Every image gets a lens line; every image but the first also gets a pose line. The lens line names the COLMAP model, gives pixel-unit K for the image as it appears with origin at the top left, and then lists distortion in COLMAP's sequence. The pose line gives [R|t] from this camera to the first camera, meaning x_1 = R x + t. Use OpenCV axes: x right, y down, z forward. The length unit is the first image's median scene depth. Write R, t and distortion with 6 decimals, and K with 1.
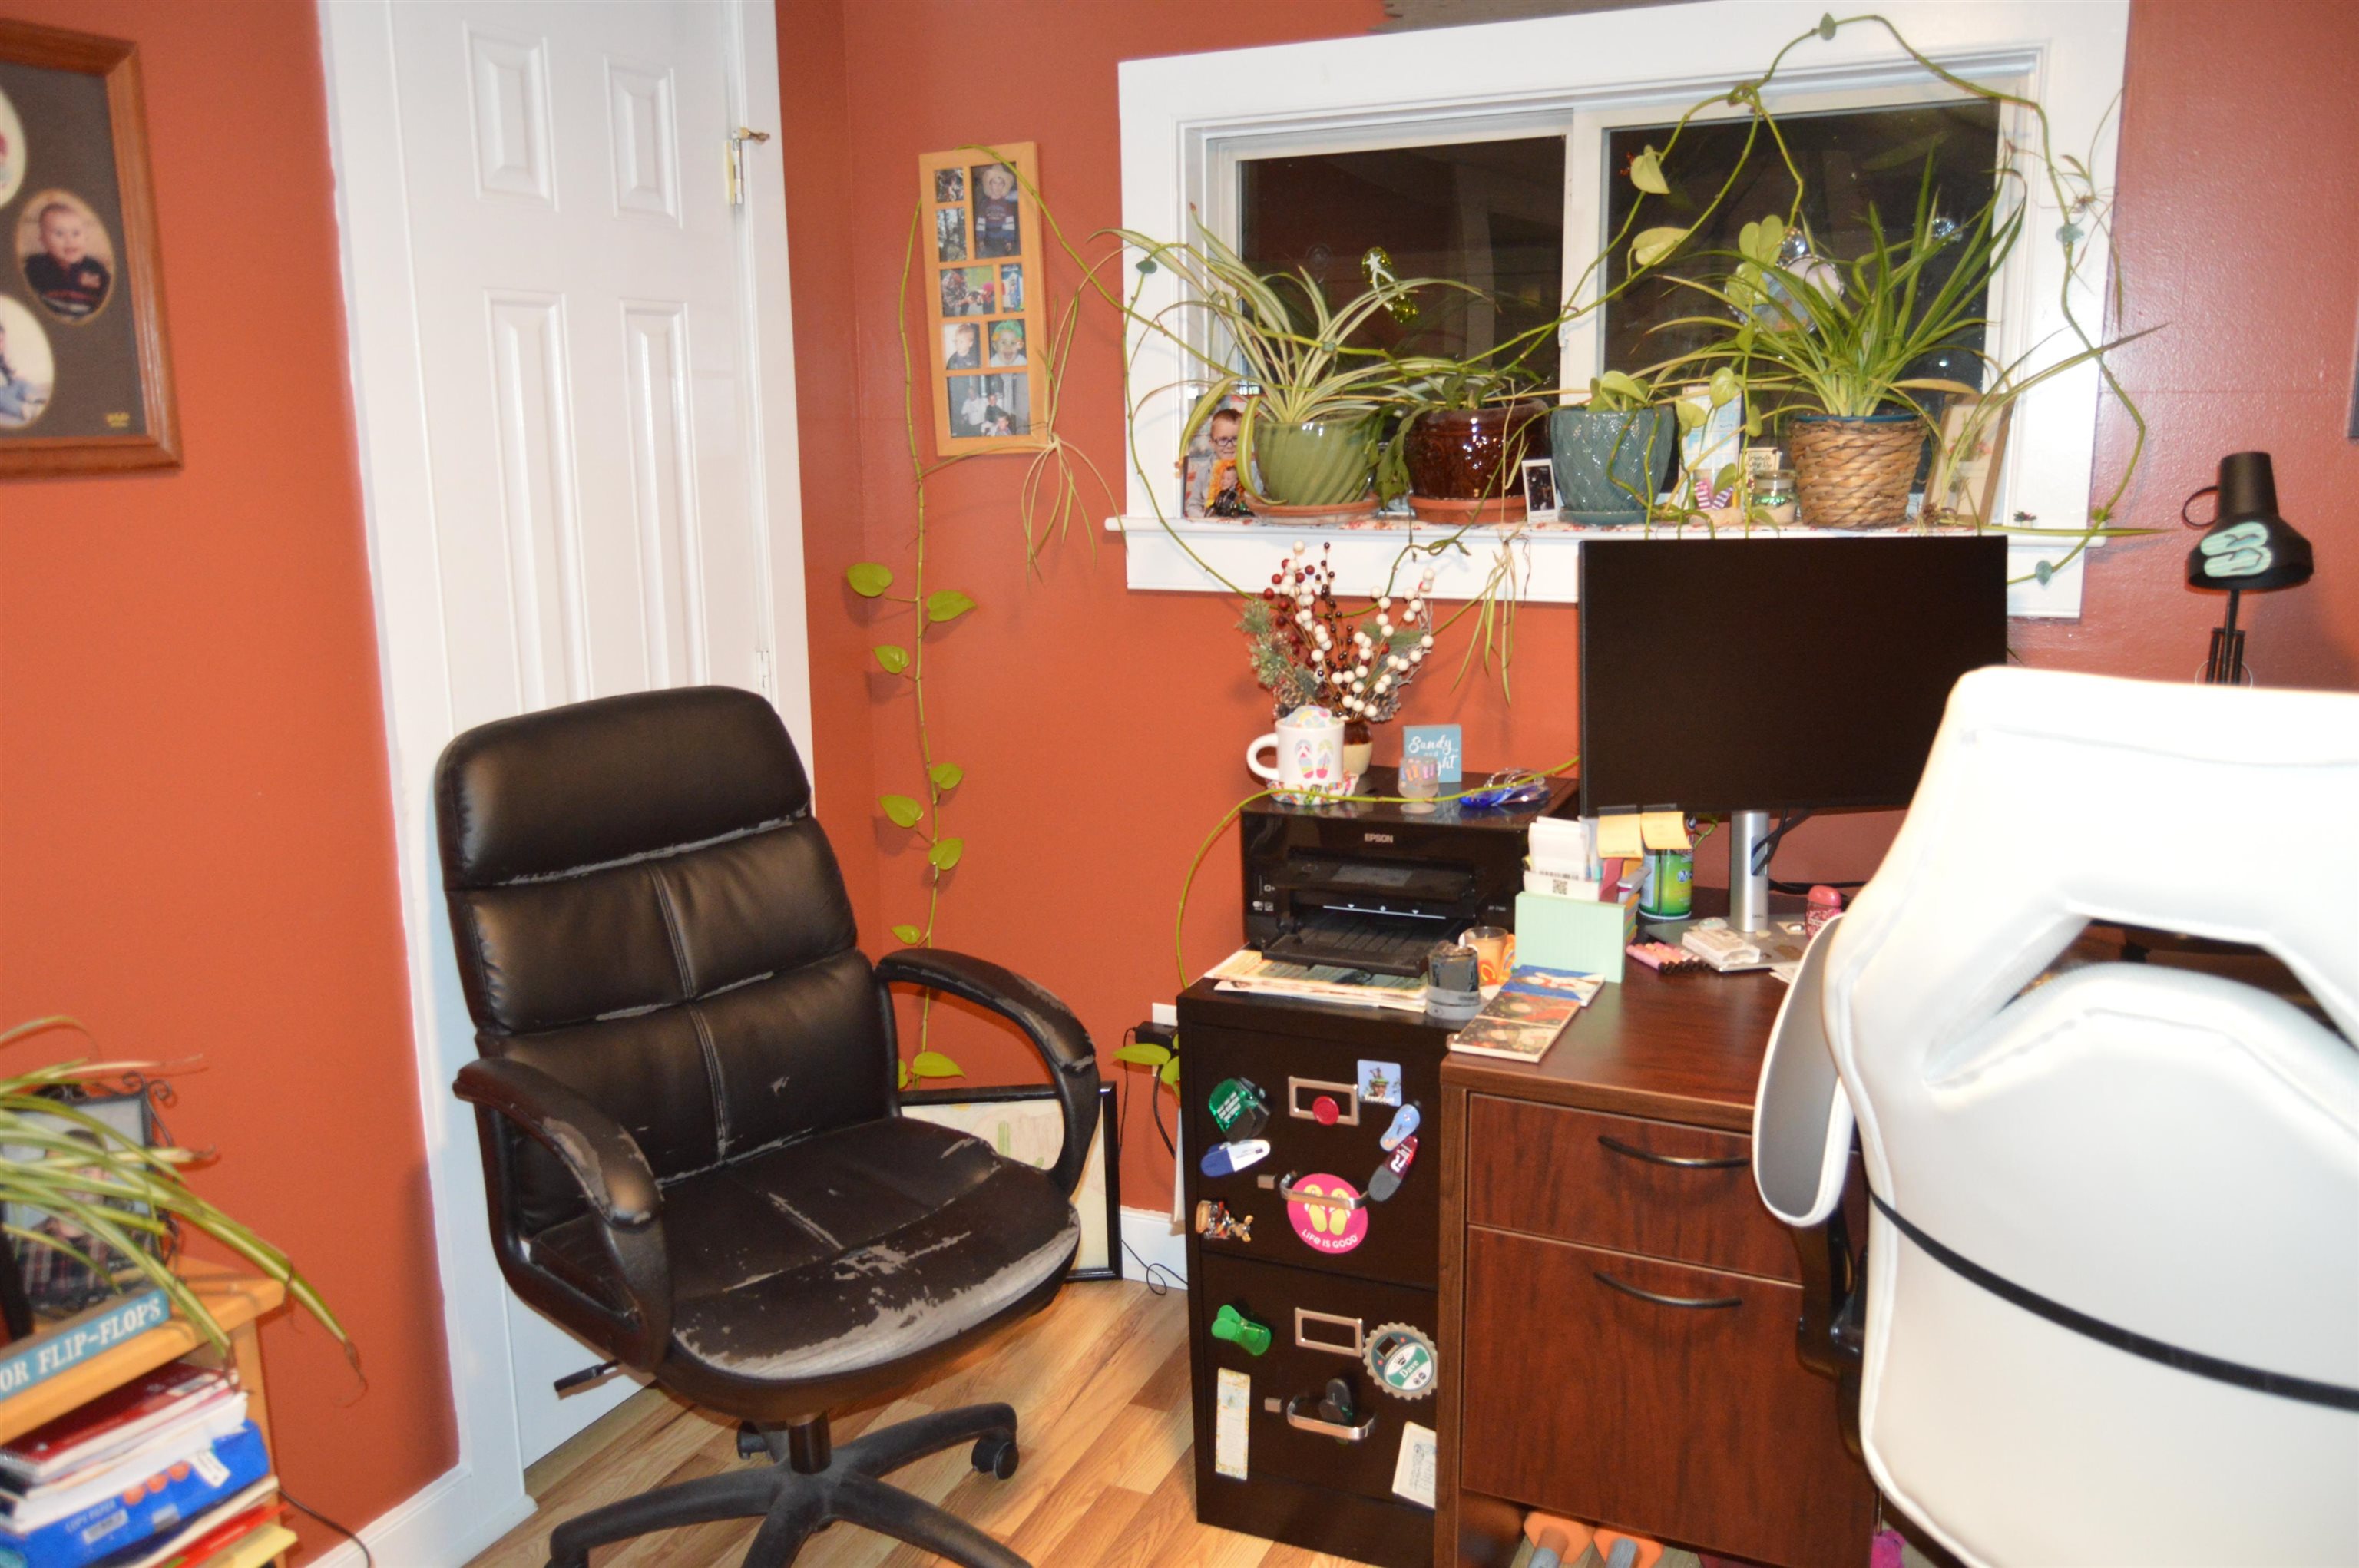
lens RADIAL K [[1847.5, 0, 1181.4], [0, 1847.5, 780.7], [0, 0, 1]] dist [-0.015176, 0.006443]
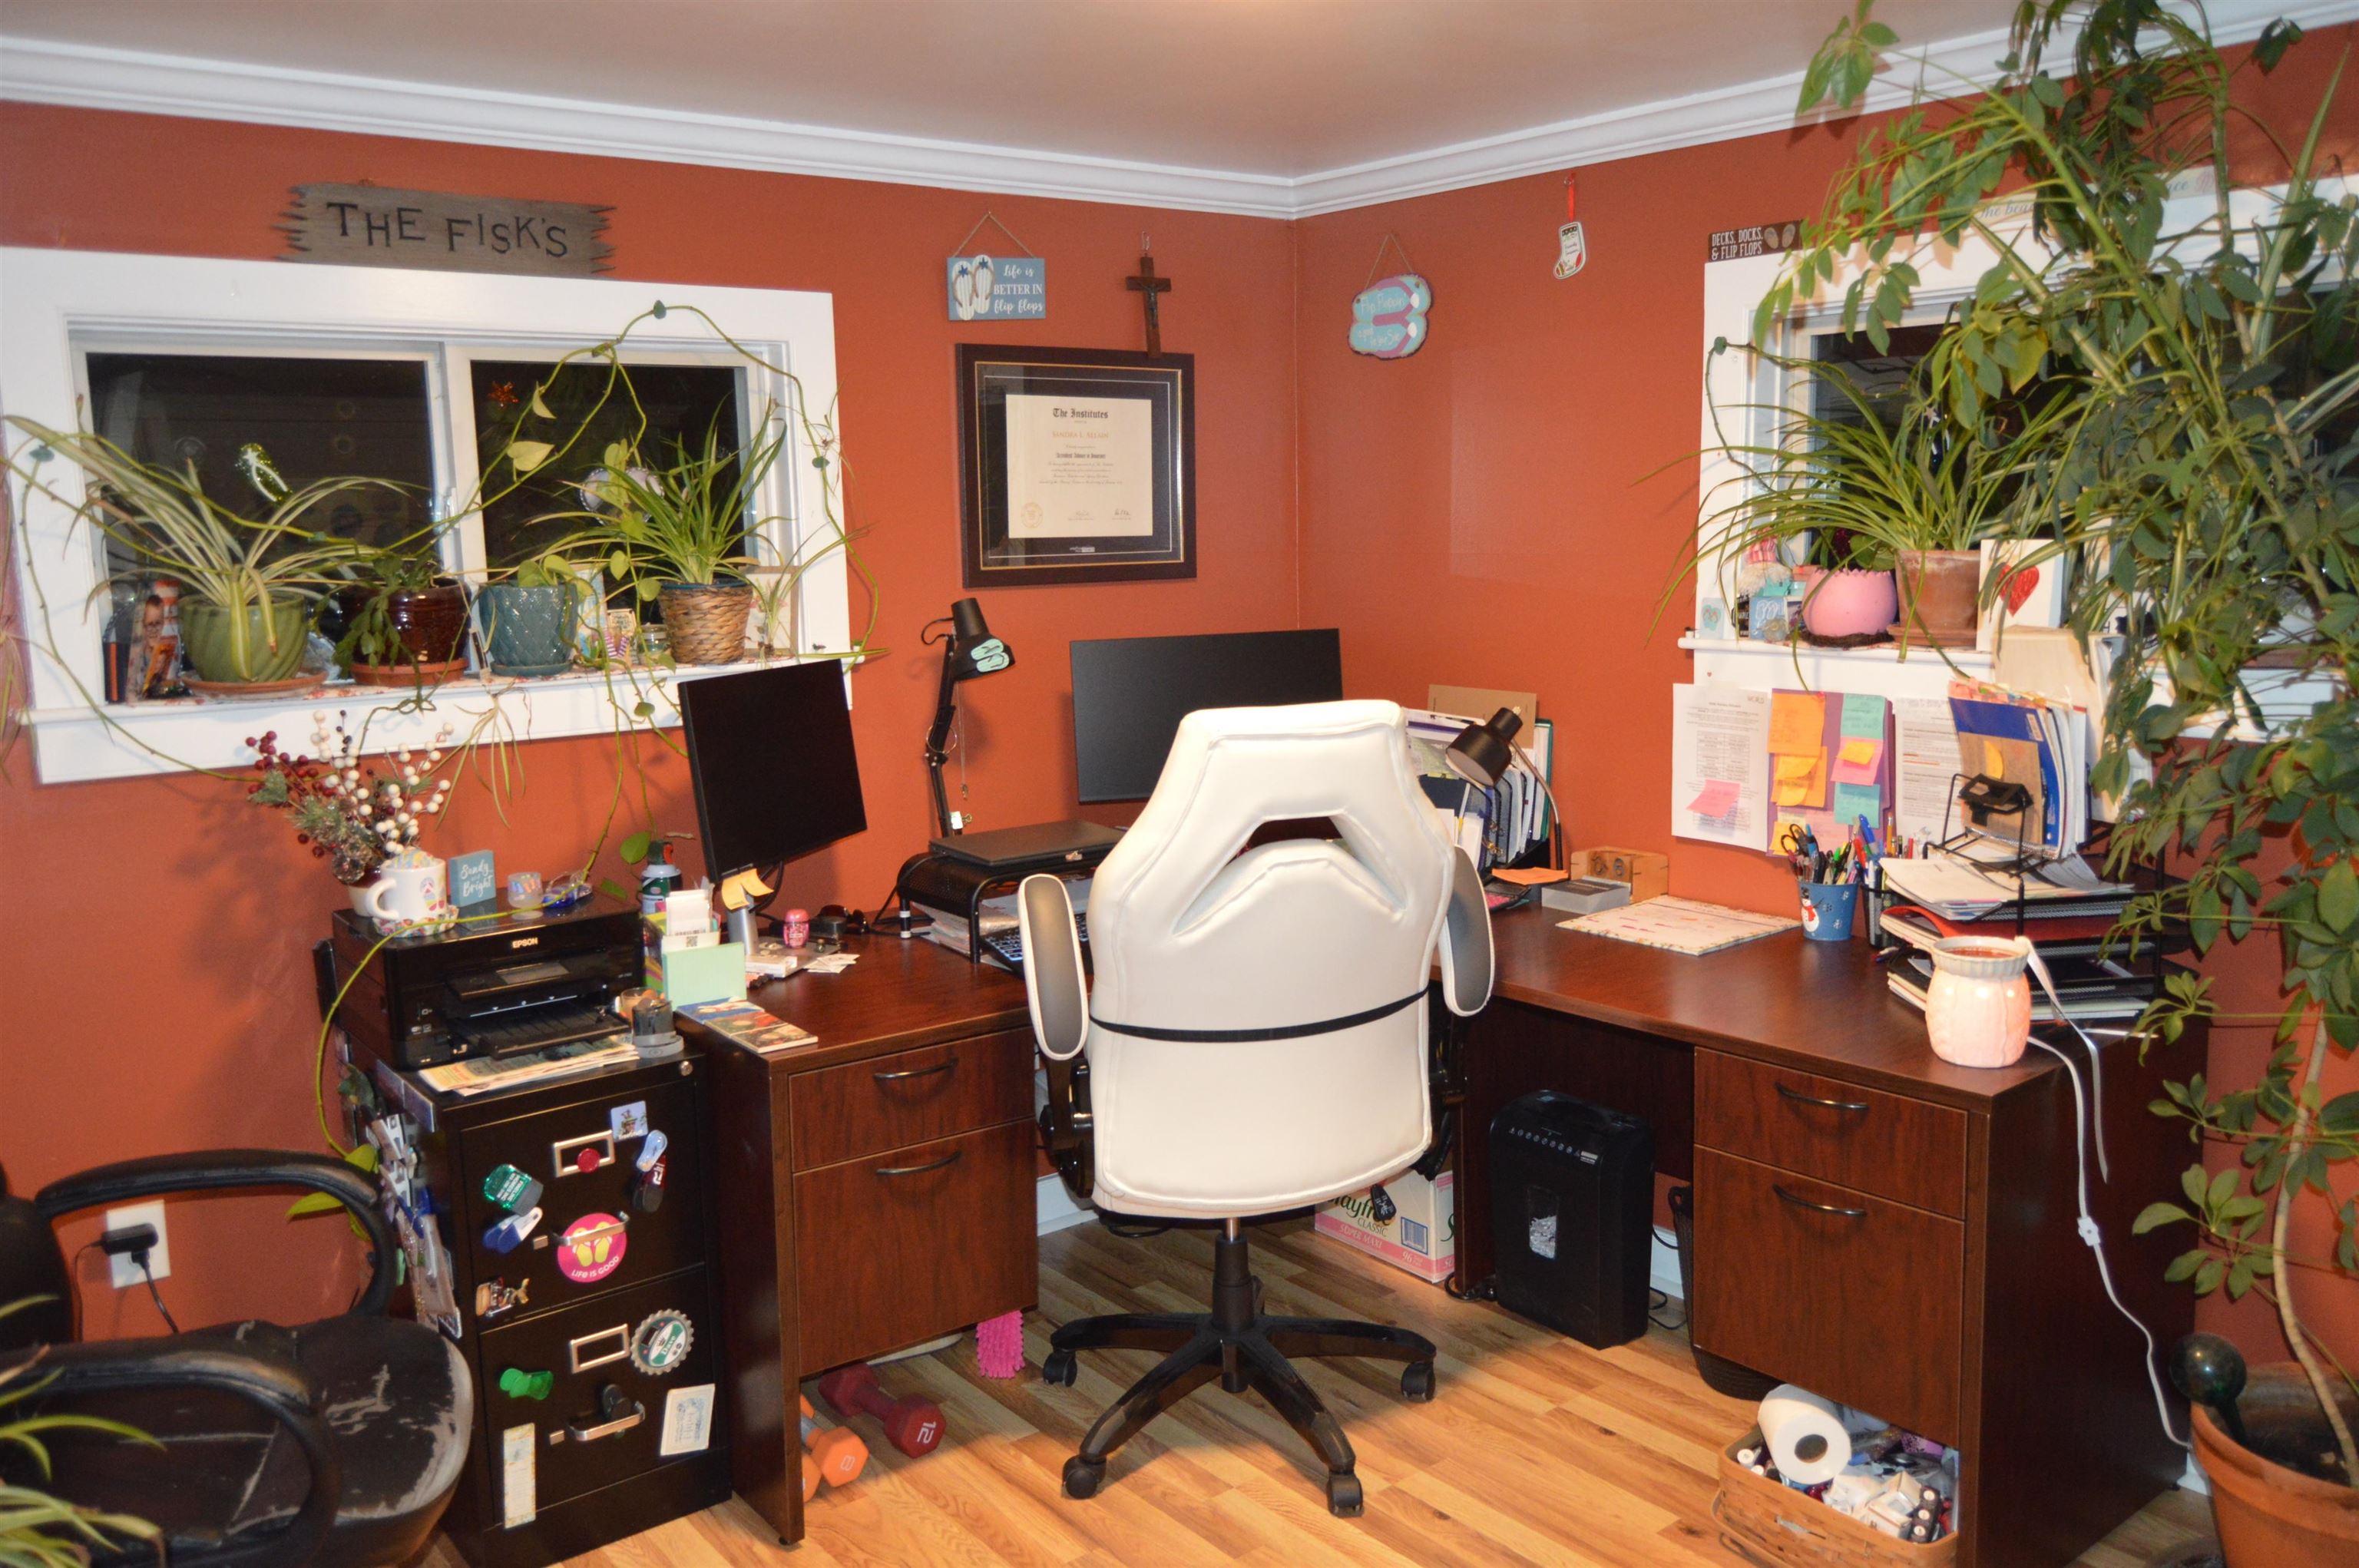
lens RADIAL K [[1847.5, 0, 1190.8], [0, 1847.5, 780.6], [0, 0, 1]] dist [-0.015176, 0.006443]
pose [[0.466378, -0.121704, 0.876173, -0.738362], [0.190624, 0.981046, 0.034804, -0.031685], [-0.863802, 0.150787, 0.480738, 0.035147]]
